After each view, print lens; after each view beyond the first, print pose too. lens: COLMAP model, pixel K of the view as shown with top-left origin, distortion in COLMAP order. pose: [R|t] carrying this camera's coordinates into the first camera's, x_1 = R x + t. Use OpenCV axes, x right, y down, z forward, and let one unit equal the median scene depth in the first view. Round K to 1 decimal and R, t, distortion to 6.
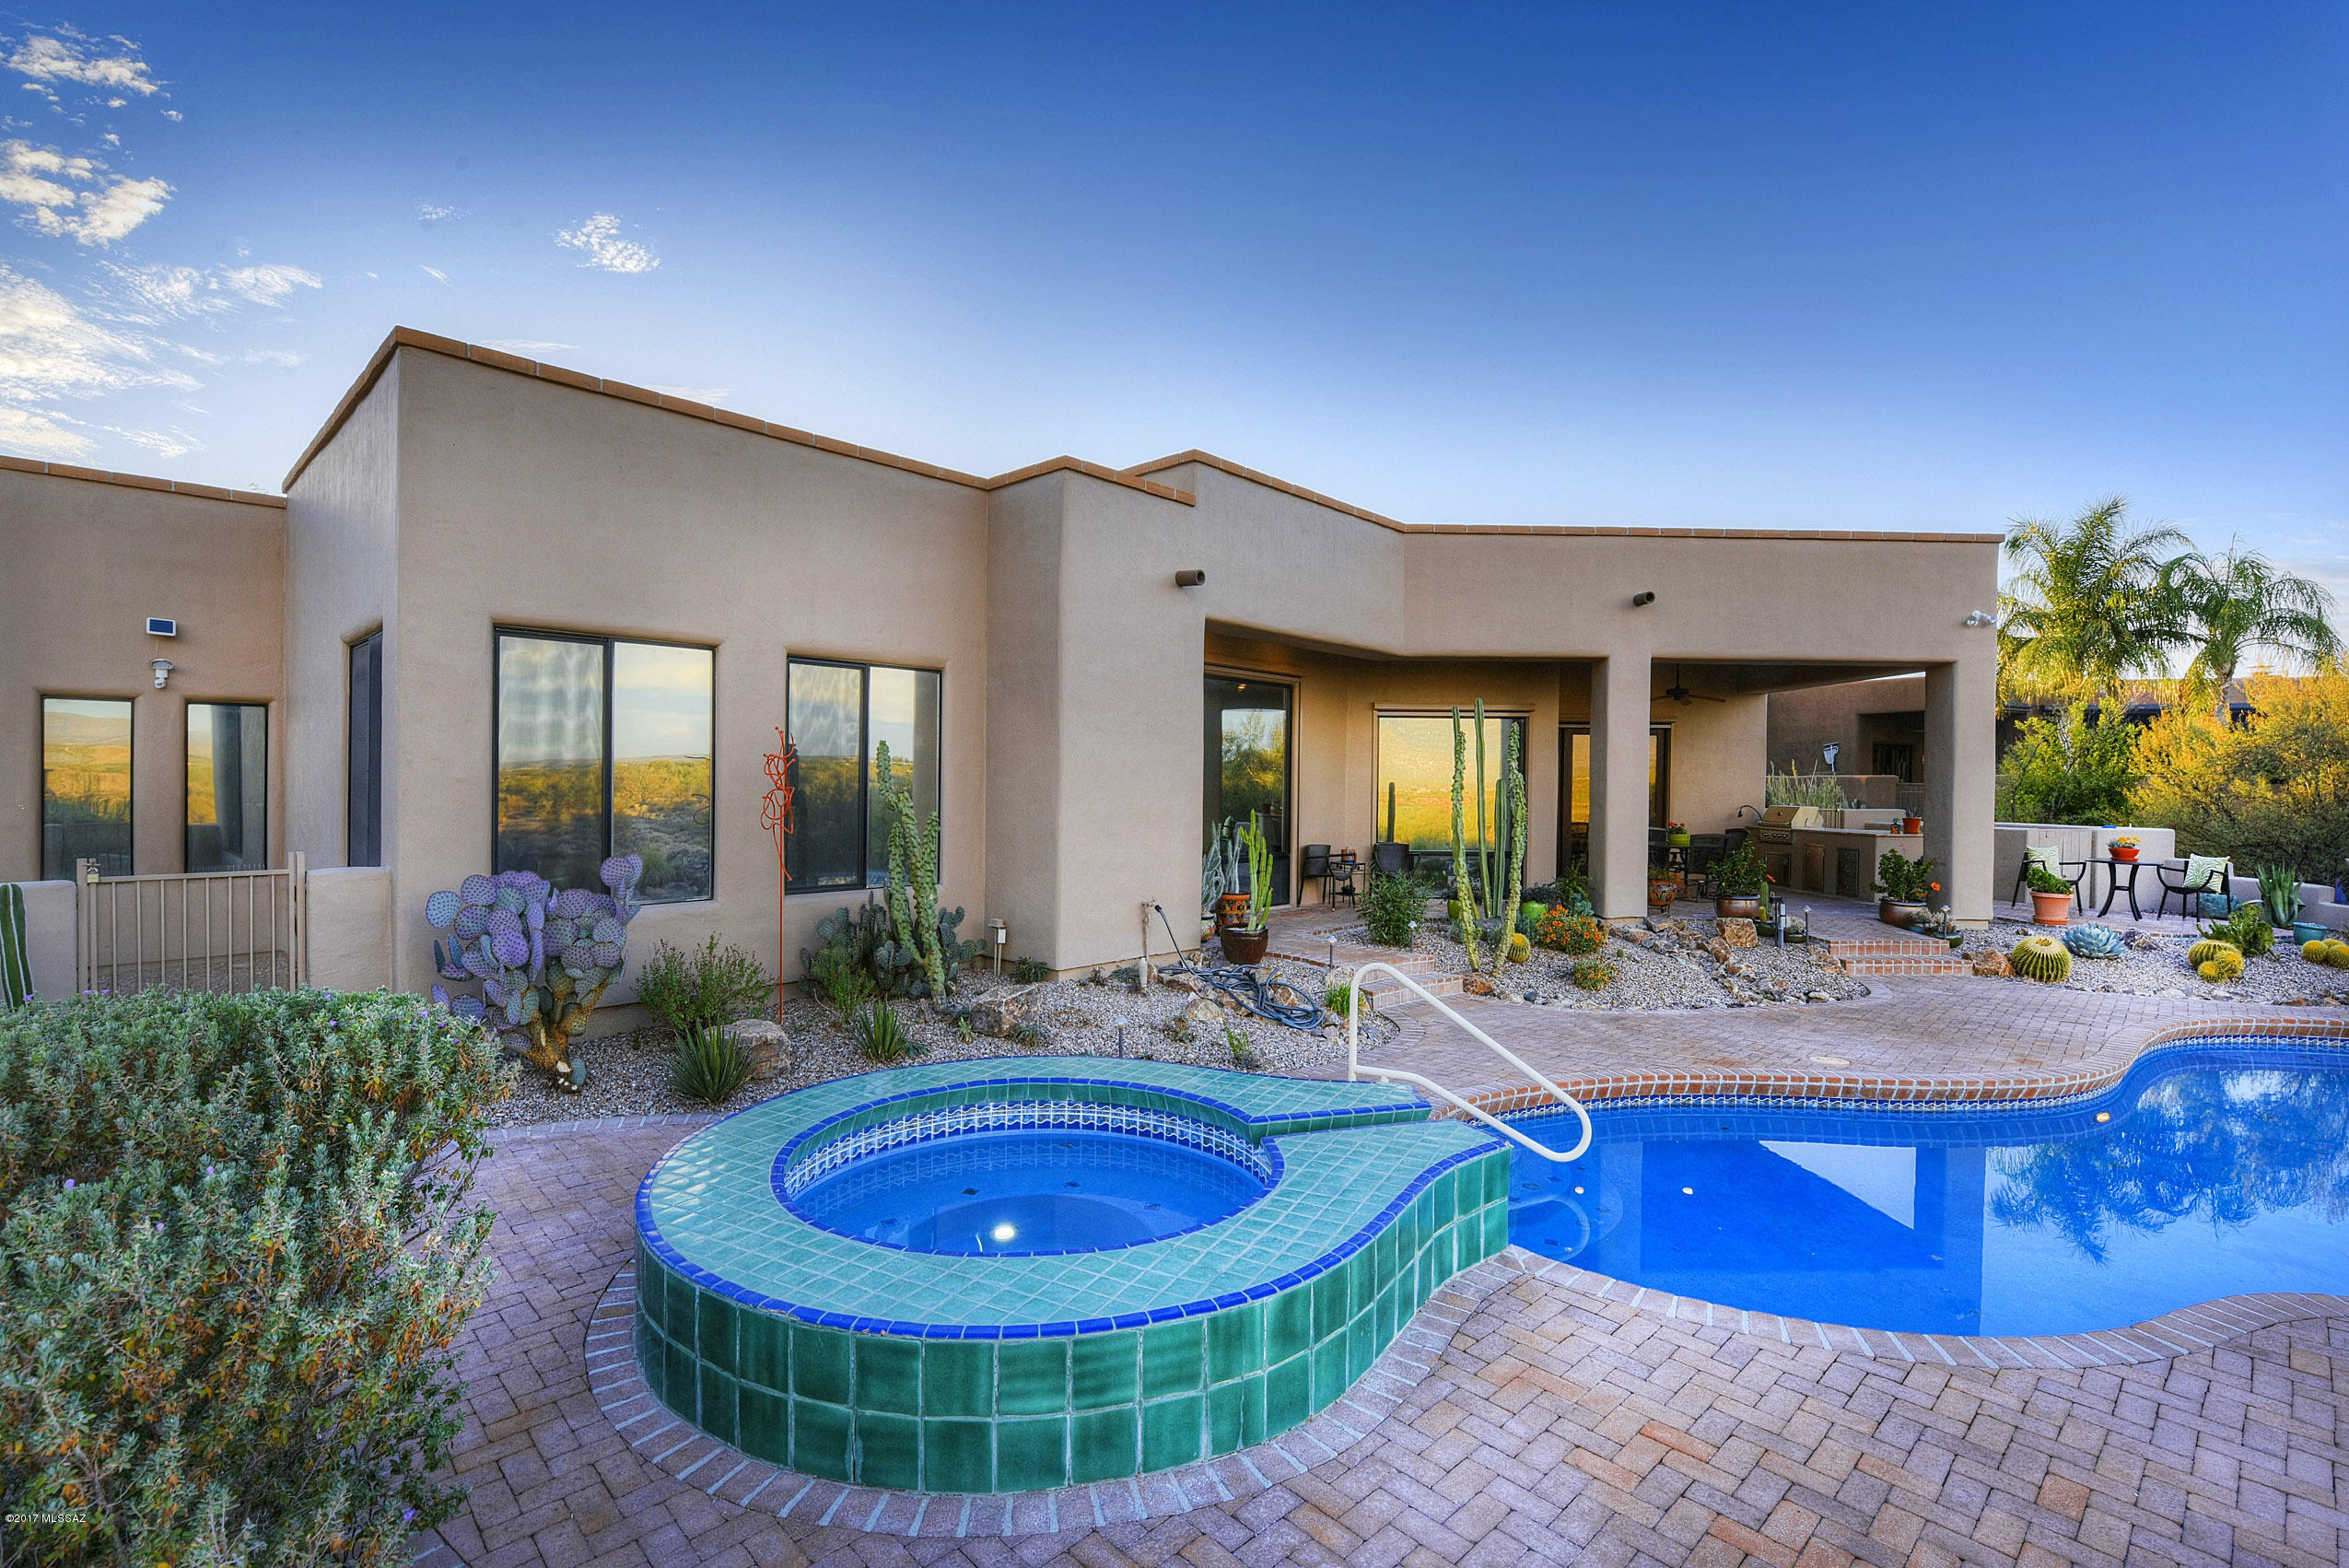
lens RADIAL K [[1028.6, 0, 1176.3], [0, 1028.6, 796.9], [0, 0, 1]] dist [0.000014, -0.003834]
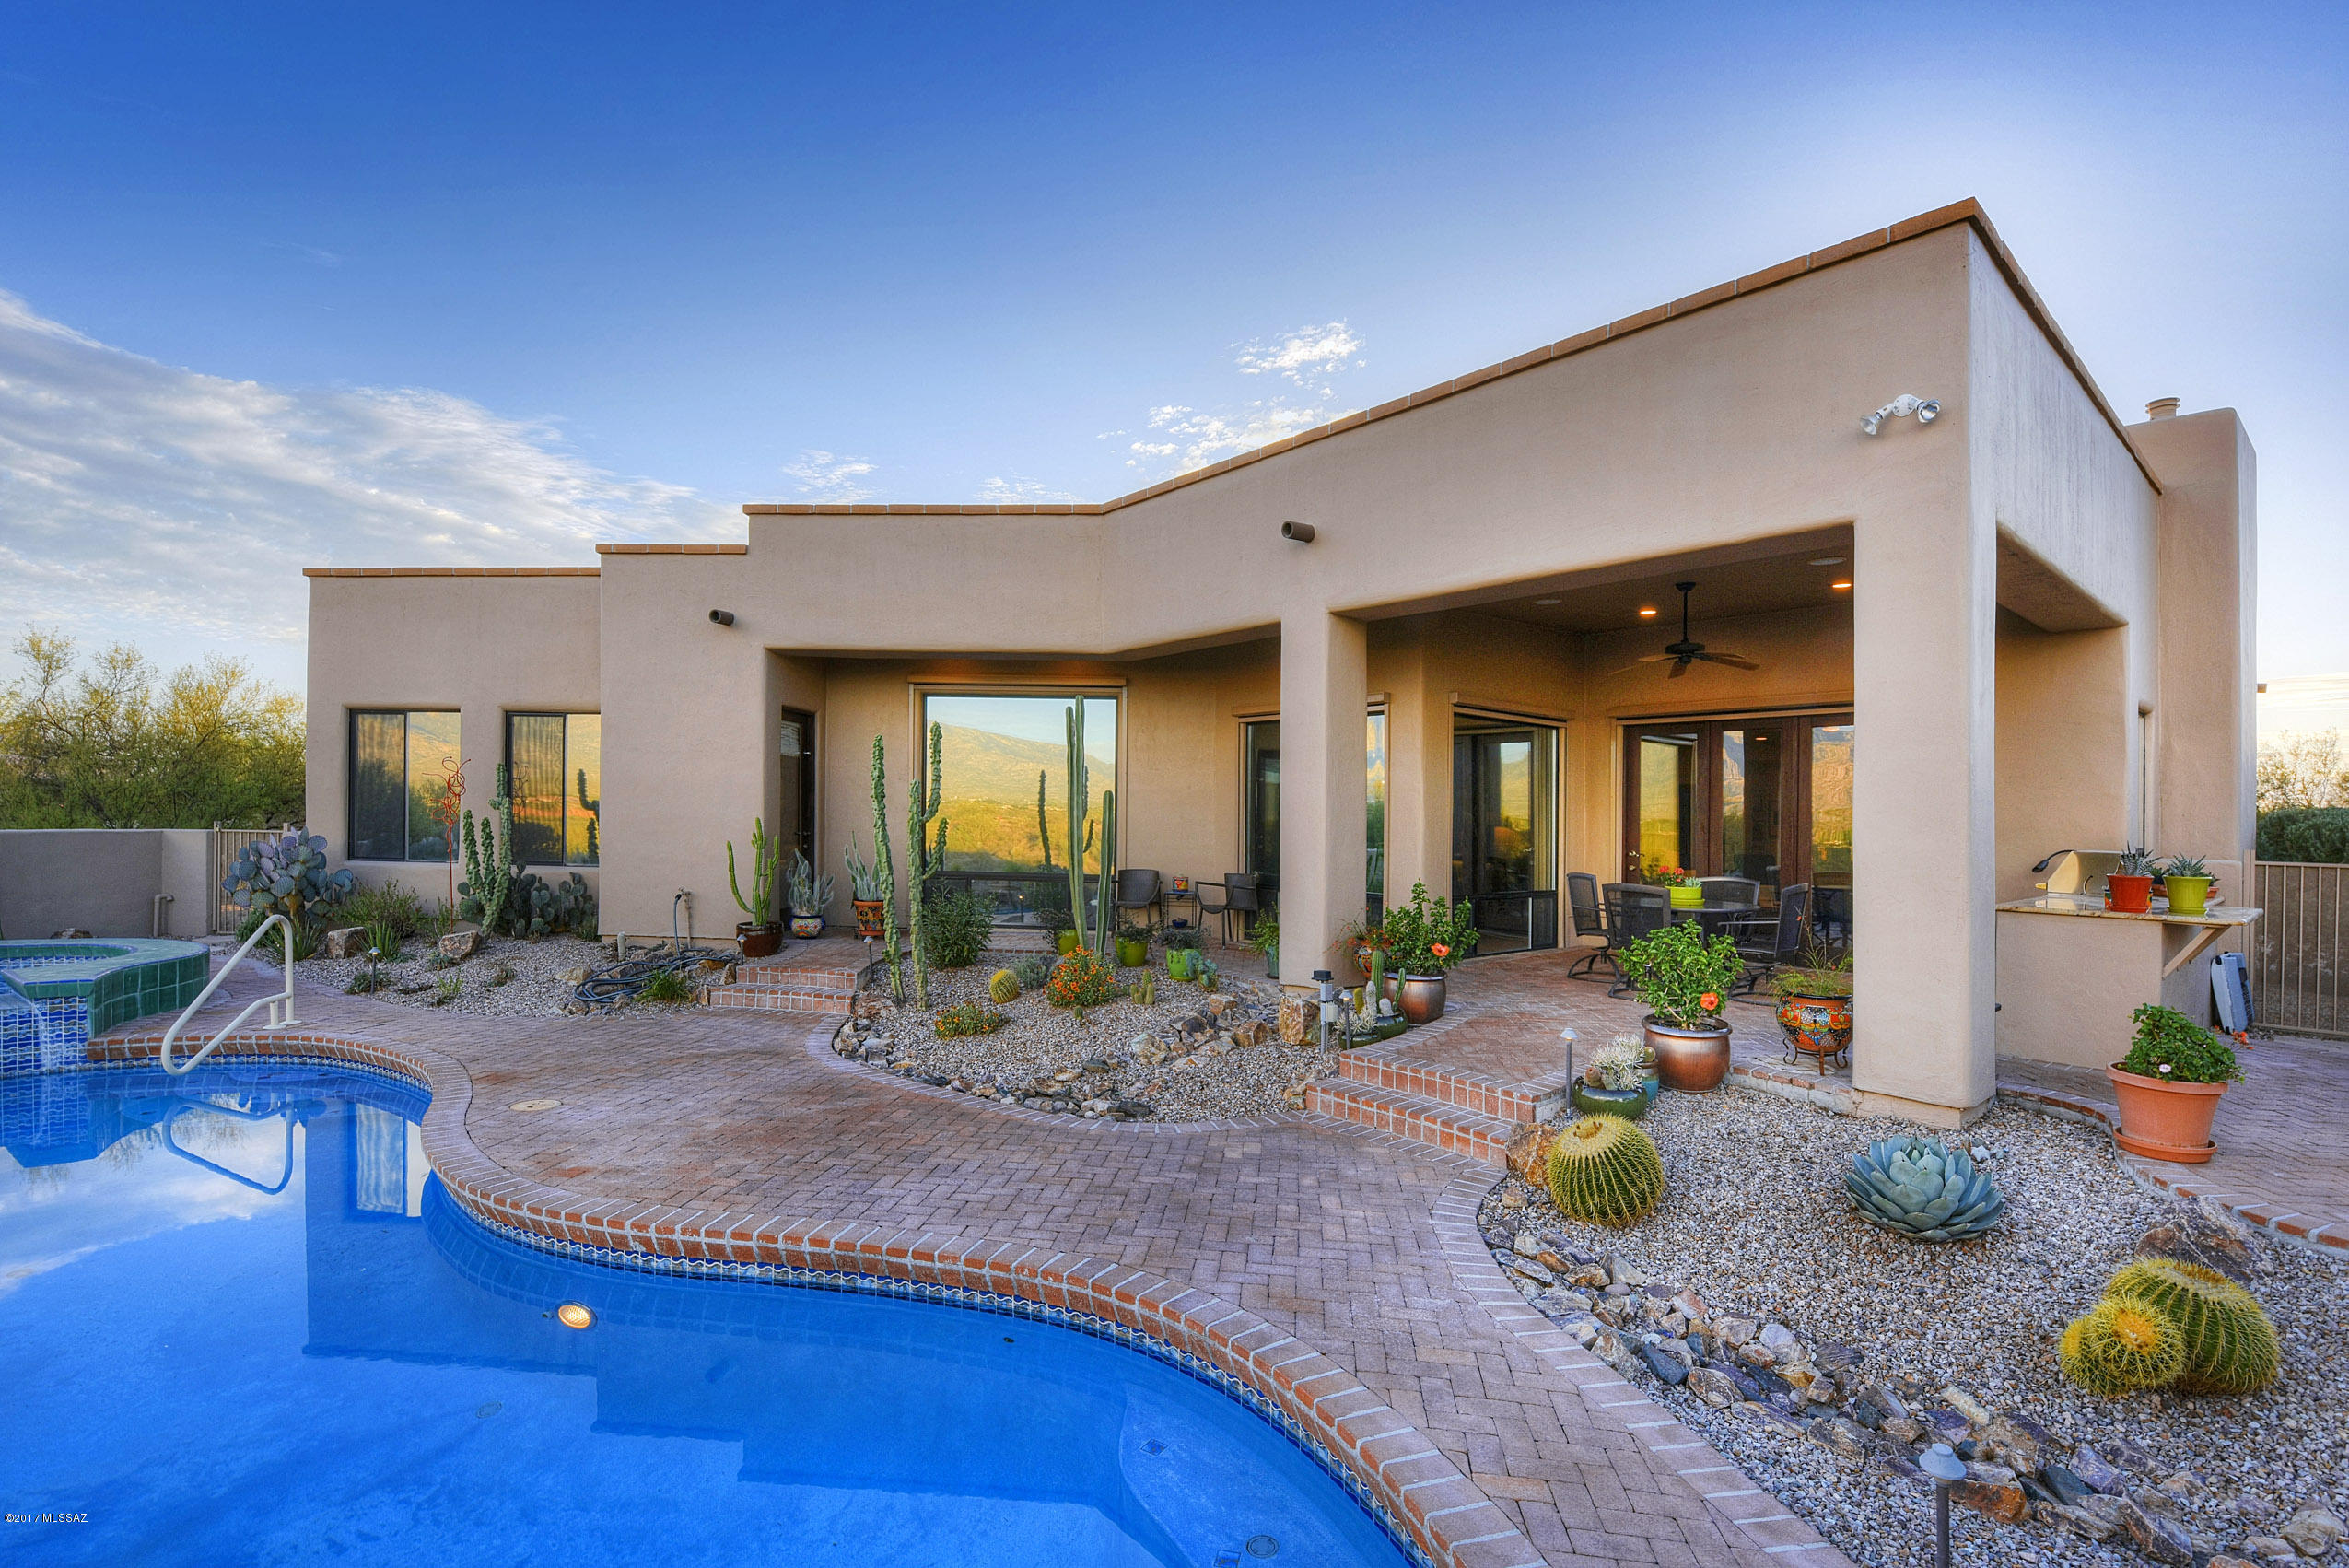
lens RADIAL K [[1028.6, 0, 1176.3], [0, 1028.6, 796.9], [0, 0, 1]] dist [0.000014, -0.003834]
pose [[0.651375, 0.007339, -0.758720, 1.057094], [-0.011913, 0.999929, -0.000555, -0.011024], [0.758662, 0.009400, 0.651417, 0.534561]]
